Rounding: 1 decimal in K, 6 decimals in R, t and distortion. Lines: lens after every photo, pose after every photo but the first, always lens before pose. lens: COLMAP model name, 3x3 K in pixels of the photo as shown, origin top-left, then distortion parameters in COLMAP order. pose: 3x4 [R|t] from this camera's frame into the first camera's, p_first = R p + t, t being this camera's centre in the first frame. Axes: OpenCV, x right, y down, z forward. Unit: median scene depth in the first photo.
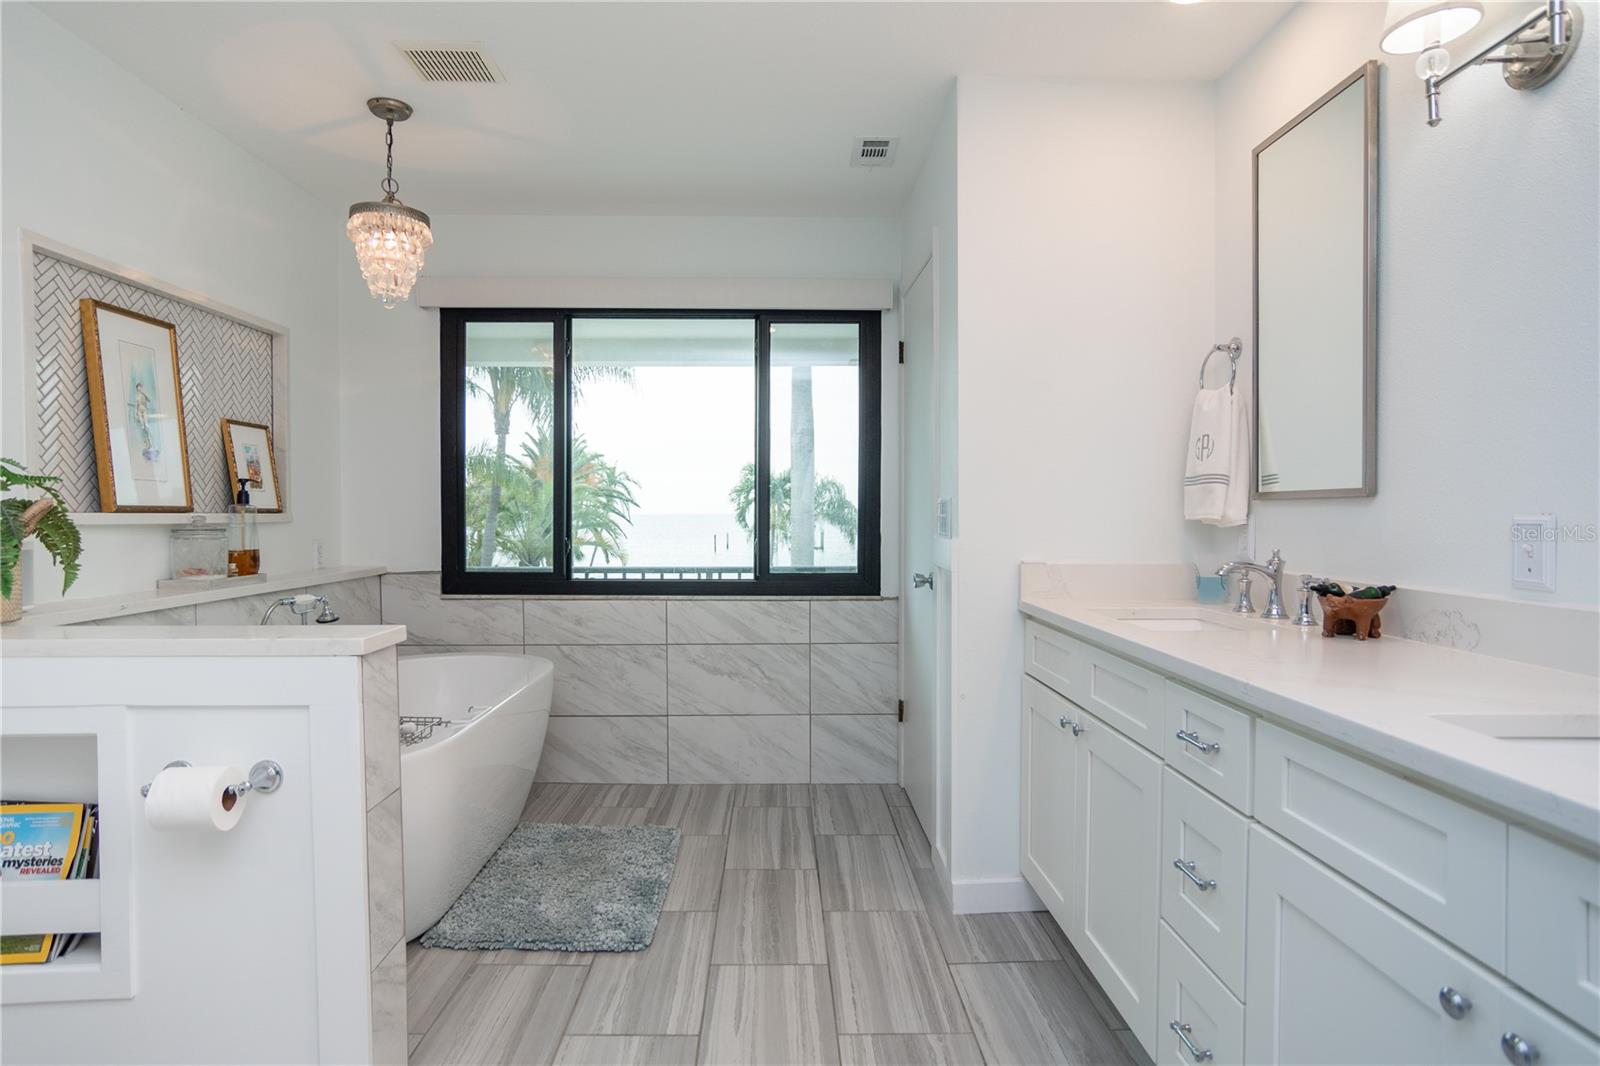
lens RADIAL K [[876.1, 0, 788.4], [0, 876.1, 532.4], [0, 0, 1]] dist [-0.050298, 0.040795]
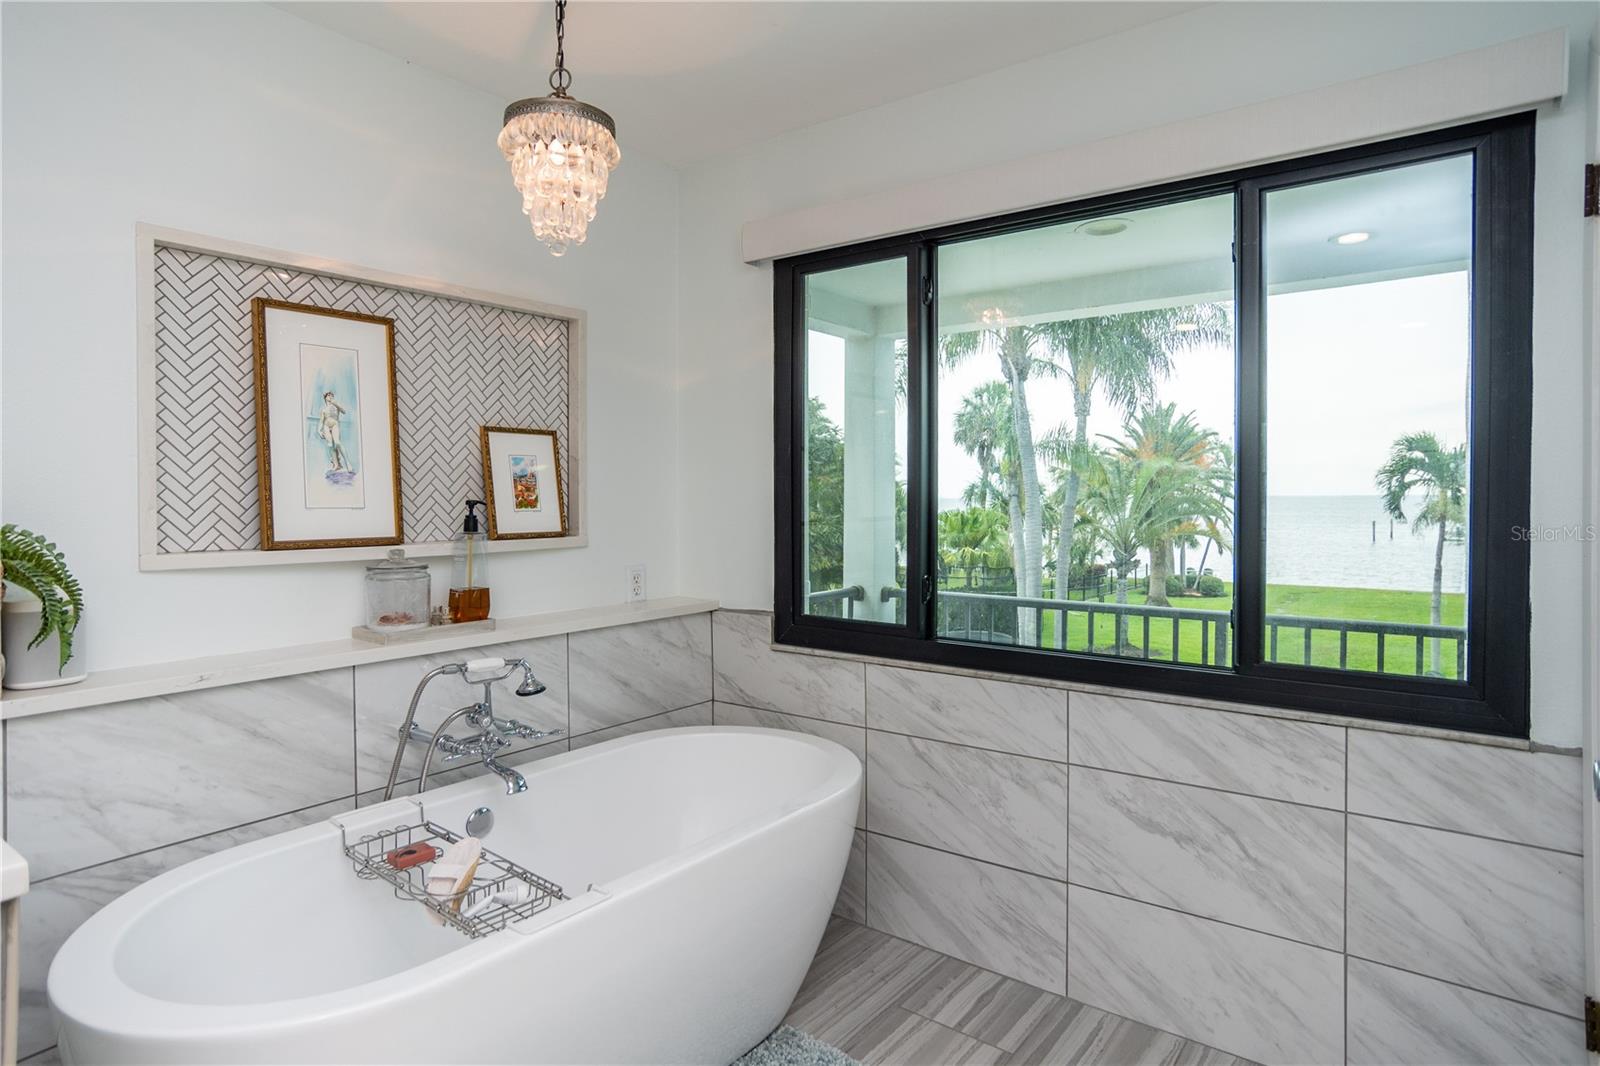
lens RADIAL K [[880.1, 0, 799.9], [0, 880.1, 501.8], [0, 0, 1]] dist [-0.049301, 0.031144]
pose [[0.785224, 0.002564, -0.619207, 0.086007], [-0.011707, 0.999874, -0.010704, -0.042291], [0.619102, 0.015654, 0.785155, 0.418419]]
